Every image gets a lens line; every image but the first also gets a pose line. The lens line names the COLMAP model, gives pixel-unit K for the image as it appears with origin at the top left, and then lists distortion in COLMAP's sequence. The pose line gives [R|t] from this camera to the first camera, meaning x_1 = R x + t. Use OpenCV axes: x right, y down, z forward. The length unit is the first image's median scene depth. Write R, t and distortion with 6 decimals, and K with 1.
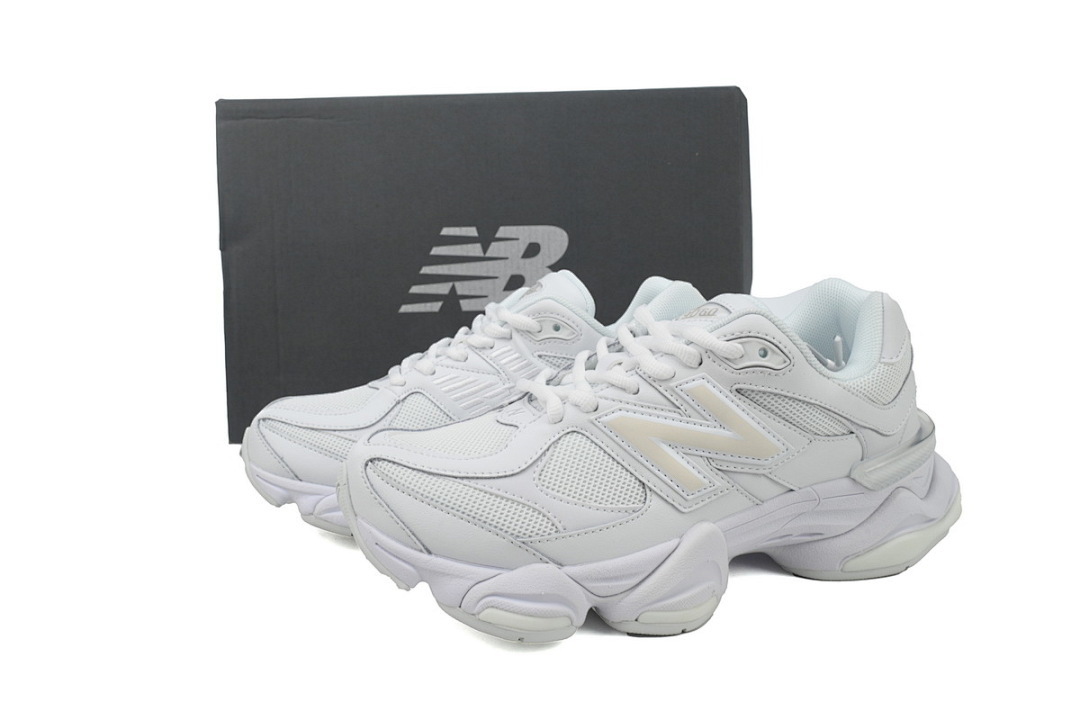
lens RADIAL K [[834.6, 0, 540.9], [0, 834.6, 366.5], [0, 0, 1]] dist [-0.003540, 0.004139]
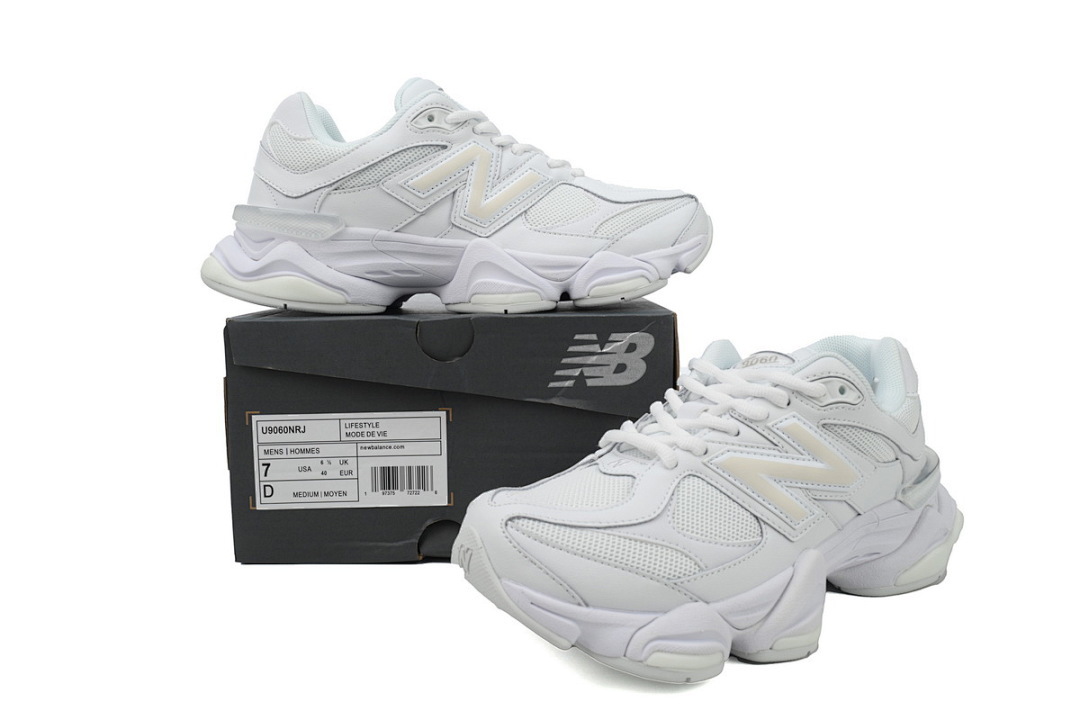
lens RADIAL K [[834.6, 0, 538.9], [0, 834.6, 353.8], [0, 0, 1]] dist [-0.003540, 0.004139]
pose [[0.968348, -0.044547, 0.245596, -0.402451], [0.070513, 0.992689, -0.097963, 0.016135], [-0.239436, 0.112180, 0.964410, 0.010273]]
